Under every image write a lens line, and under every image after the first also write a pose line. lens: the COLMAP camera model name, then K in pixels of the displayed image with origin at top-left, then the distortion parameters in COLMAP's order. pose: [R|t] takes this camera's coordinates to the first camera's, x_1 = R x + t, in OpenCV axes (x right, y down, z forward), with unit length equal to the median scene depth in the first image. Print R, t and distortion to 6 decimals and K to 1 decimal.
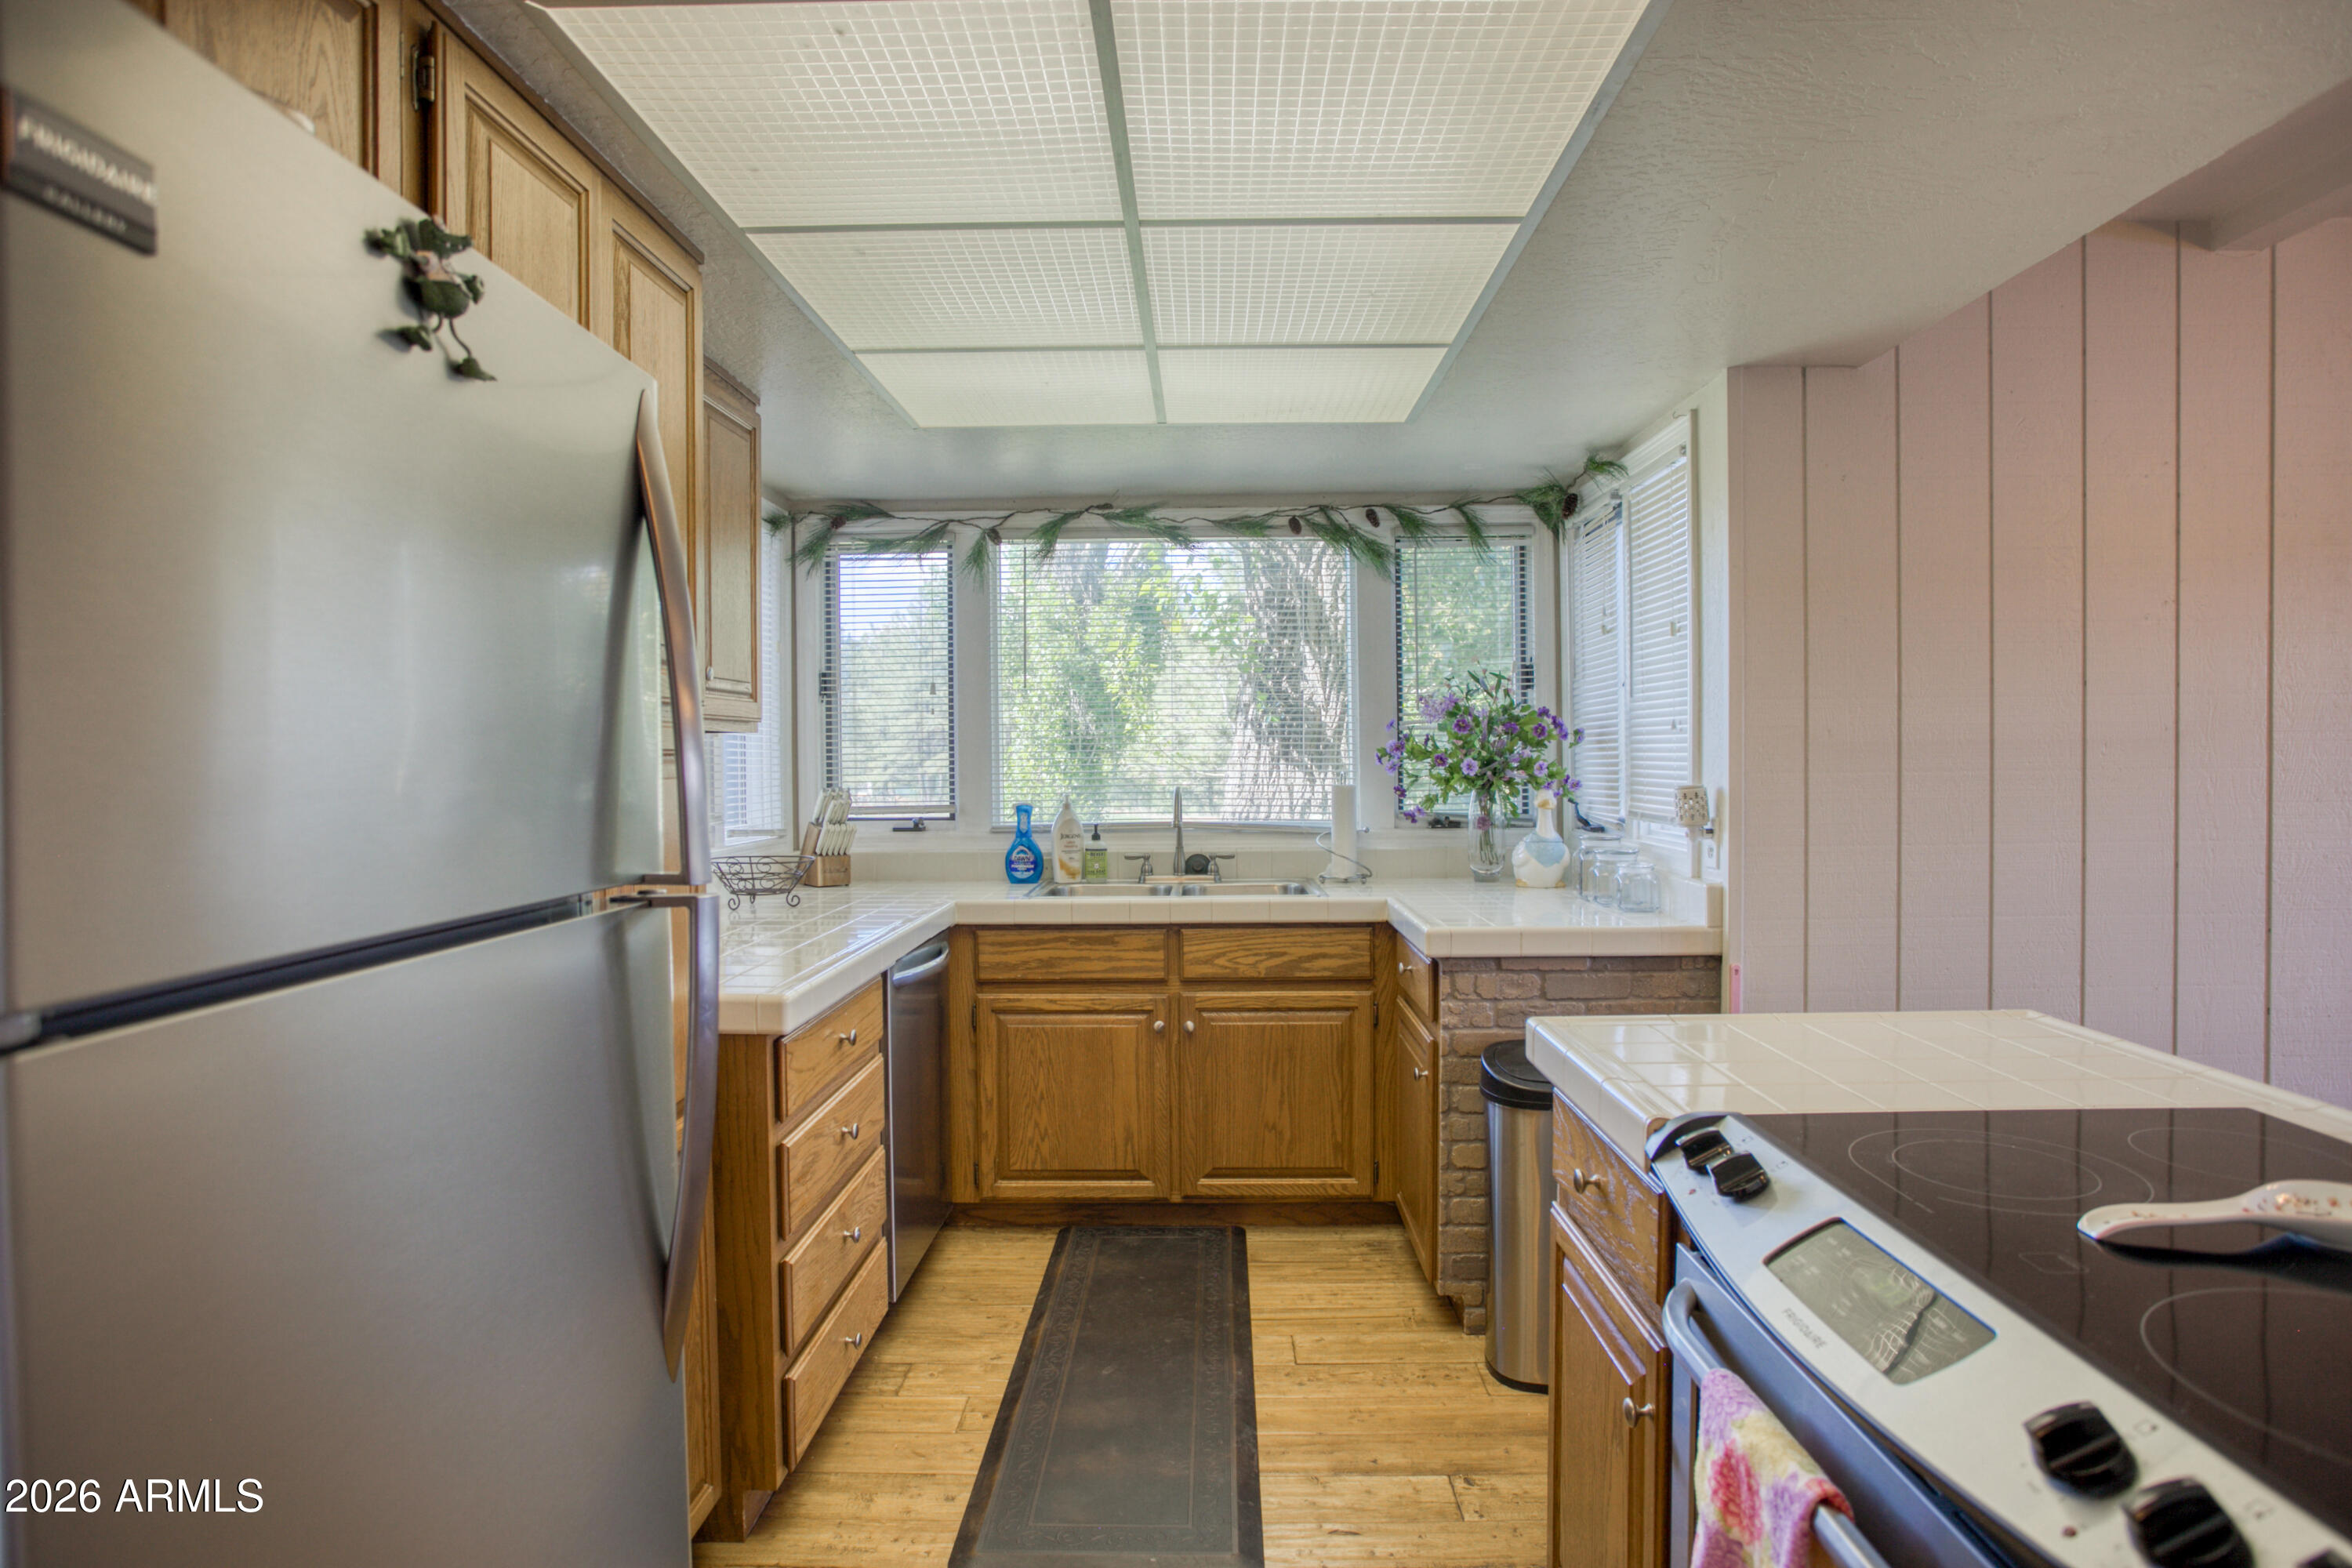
lens RADIAL K [[1311.1, 0, 1201.6], [0, 1311.1, 778.9], [0, 0, 1]] dist [-0.000703, -0.000147]
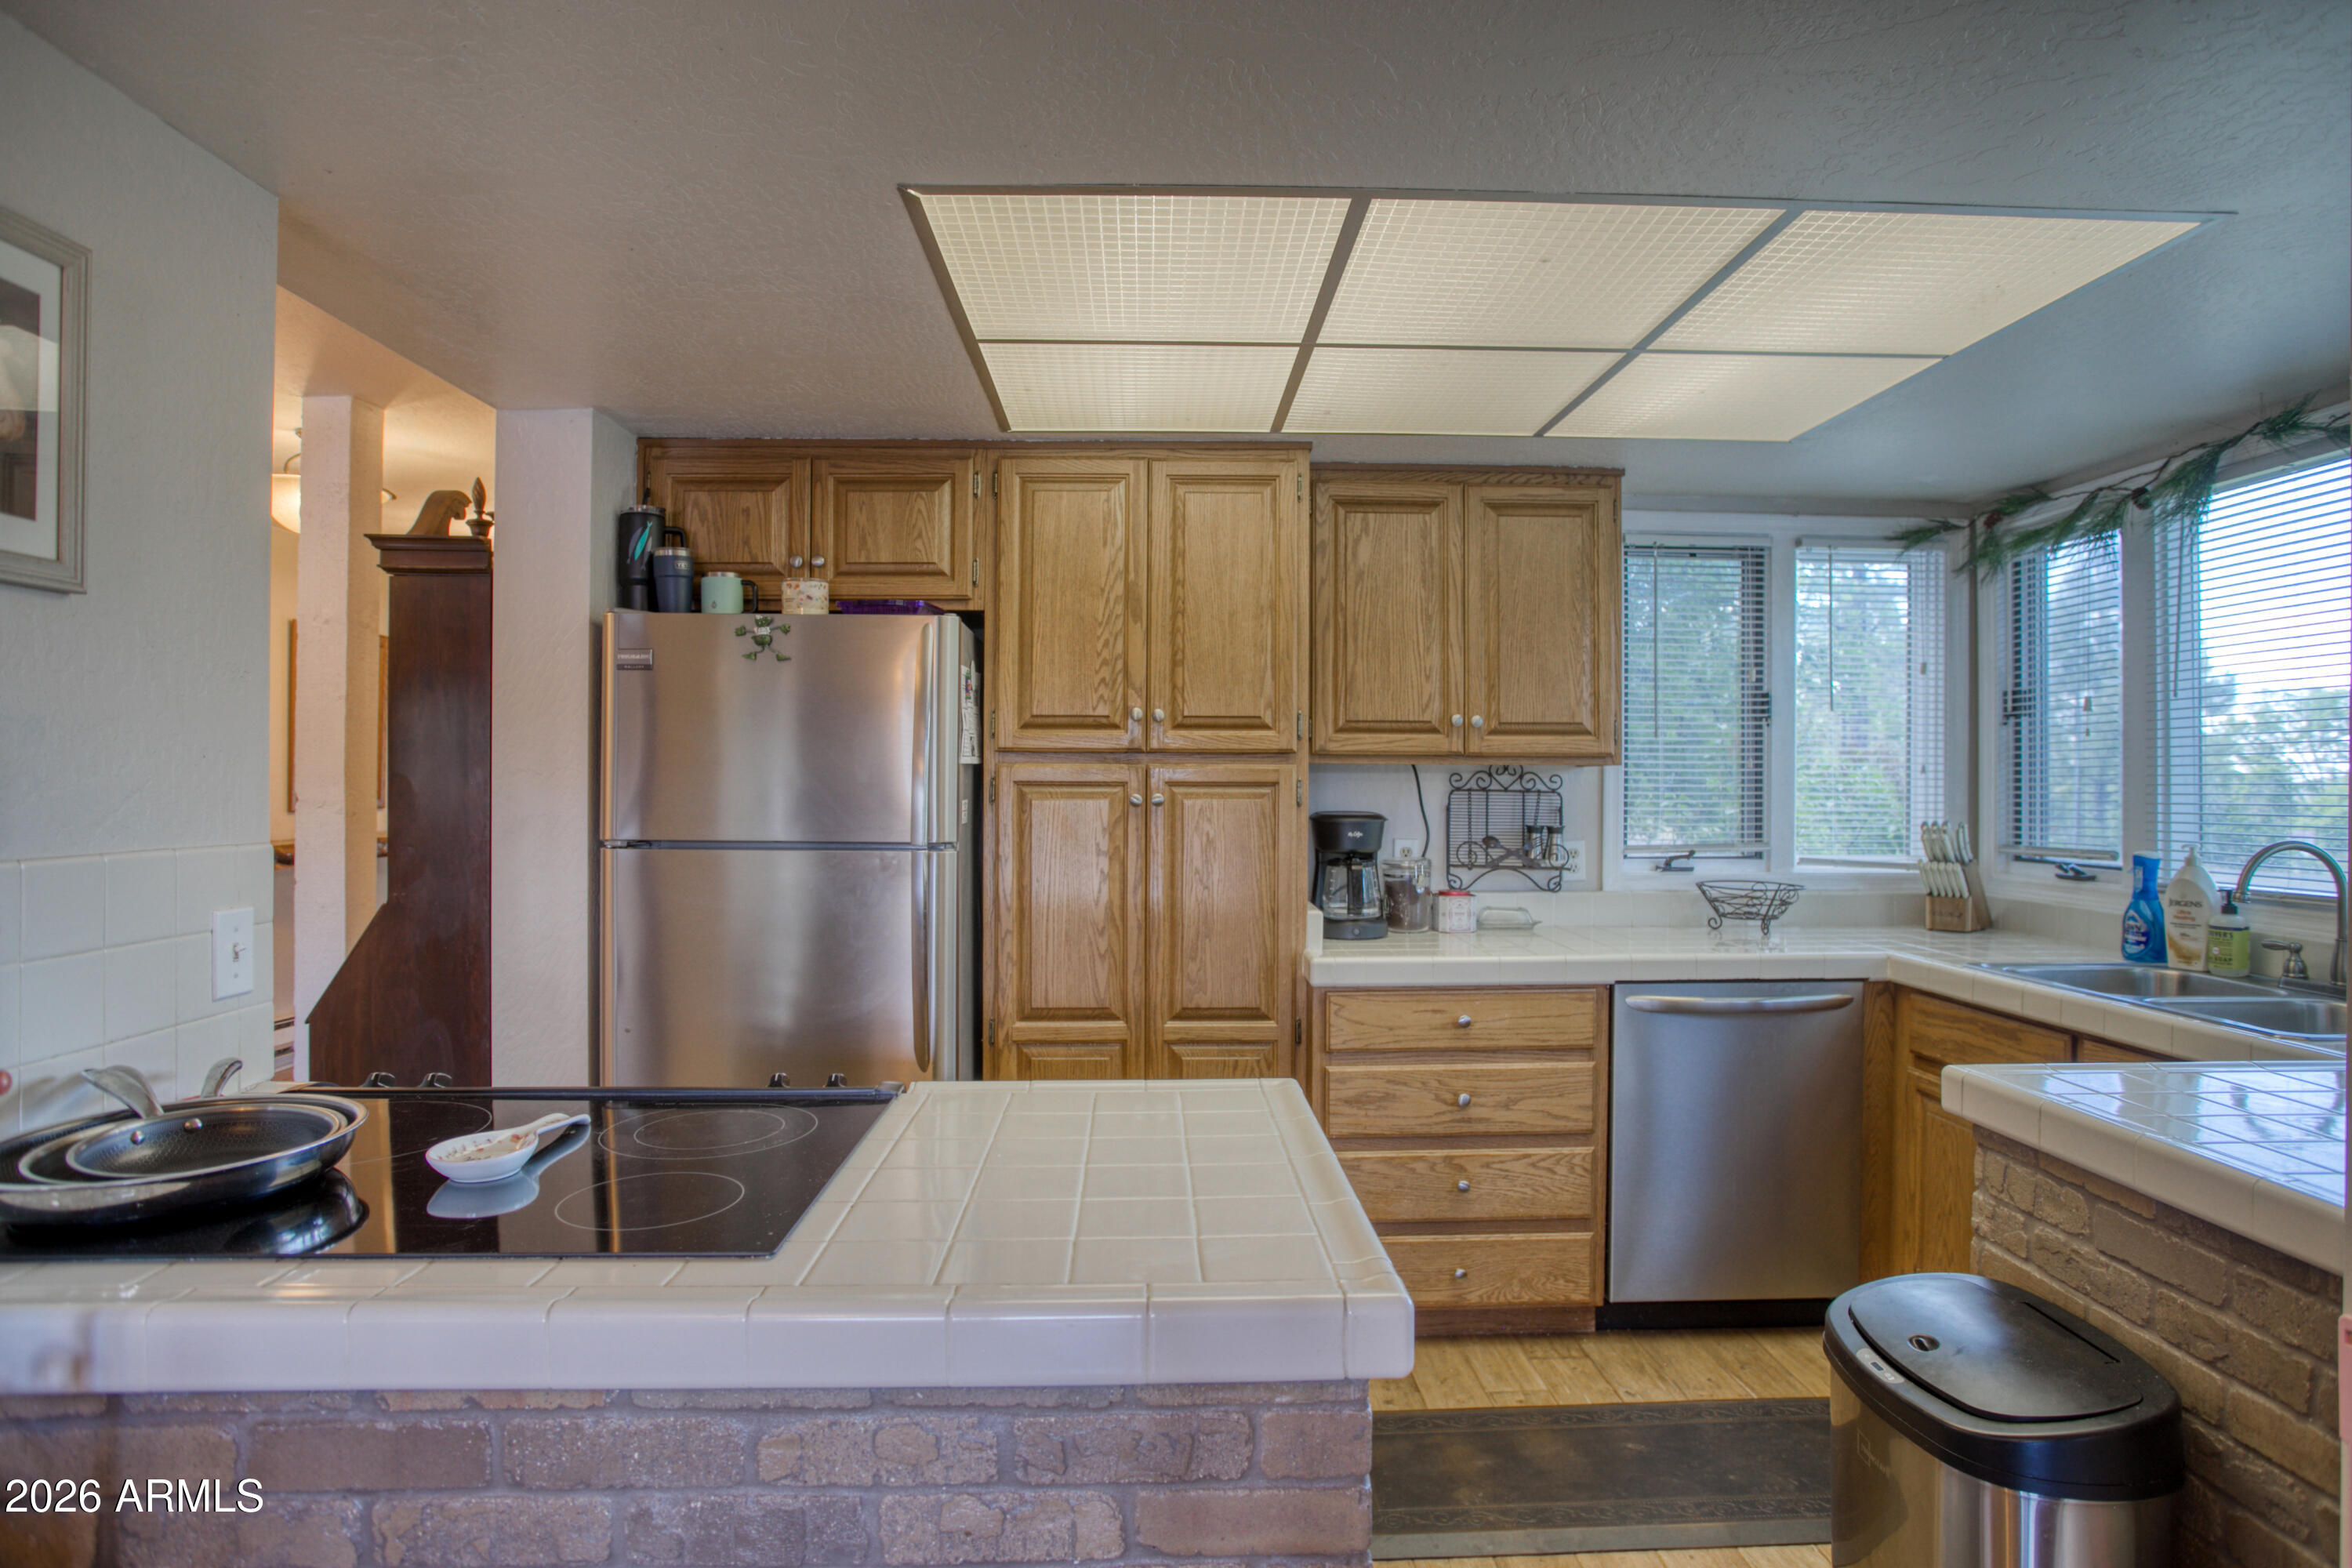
lens RADIAL K [[1311.1, 0, 1201.6], [0, 1311.1, 778.9], [0, 0, 1]] dist [-0.000703, -0.000147]
pose [[0.053234, 0.007337, -0.998555, 0.577267], [-0.016365, 0.999845, 0.006474, -0.019642], [0.998448, 0.015997, 0.053346, 0.429229]]
